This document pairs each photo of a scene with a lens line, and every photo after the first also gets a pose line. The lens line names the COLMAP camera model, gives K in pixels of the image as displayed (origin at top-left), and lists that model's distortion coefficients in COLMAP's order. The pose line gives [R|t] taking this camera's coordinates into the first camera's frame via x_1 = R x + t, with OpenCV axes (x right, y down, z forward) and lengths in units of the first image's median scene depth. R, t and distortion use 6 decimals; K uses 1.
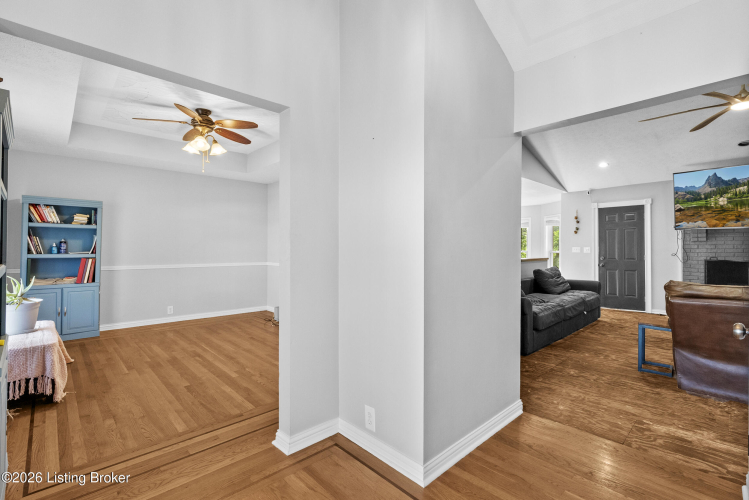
lens RADIAL K [[348.1, 0, 376.0], [0, 348.1, 247.0], [0, 0, 1]] dist [-0.004119, 0.001842]
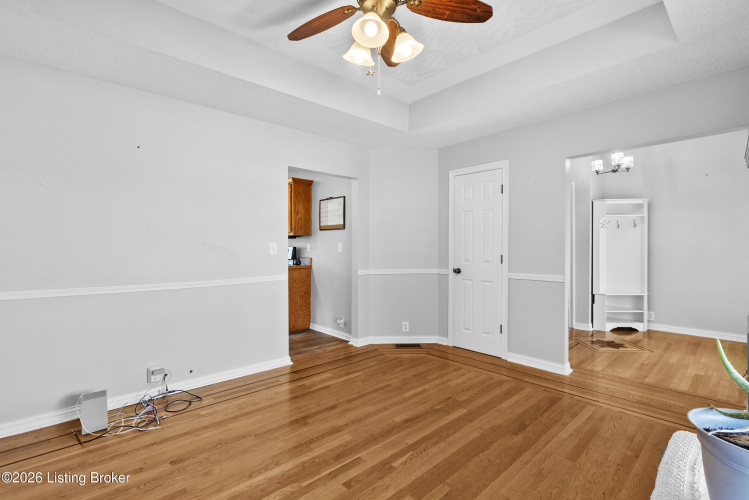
lens RADIAL K [[348.1, 0, 377.2], [0, 348.1, 248.3], [0, 0, 1]] dist [-0.004119, 0.001842]
pose [[-0.000567, -0.005305, 0.999986, -0.928269], [-0.005889, 0.999969, 0.005301, 0.000984], [-0.999982, -0.005886, -0.000598, 0.934495]]
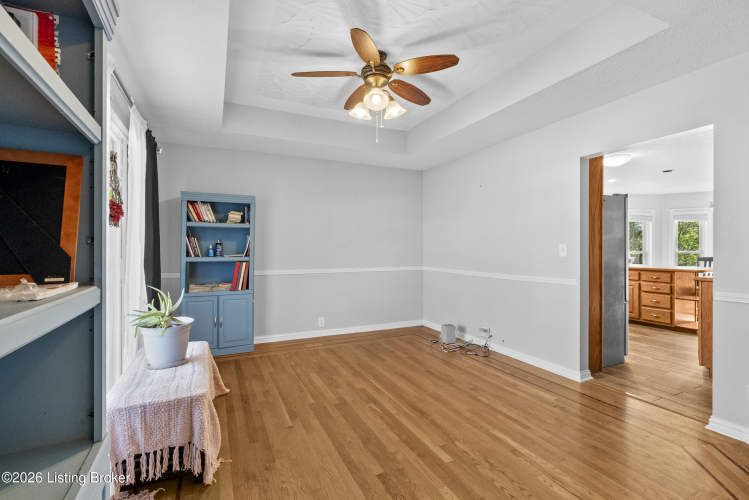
lens RADIAL K [[348.1, 0, 375.9], [0, 348.1, 250.1], [0, 0, 1]] dist [-0.004119, 0.001842]
pose [[0.949791, -0.004667, -0.312849, -0.258821], [0.006191, 0.999973, 0.003878, 0.002020], [0.312822, -0.005620, 0.949795, 0.302250]]
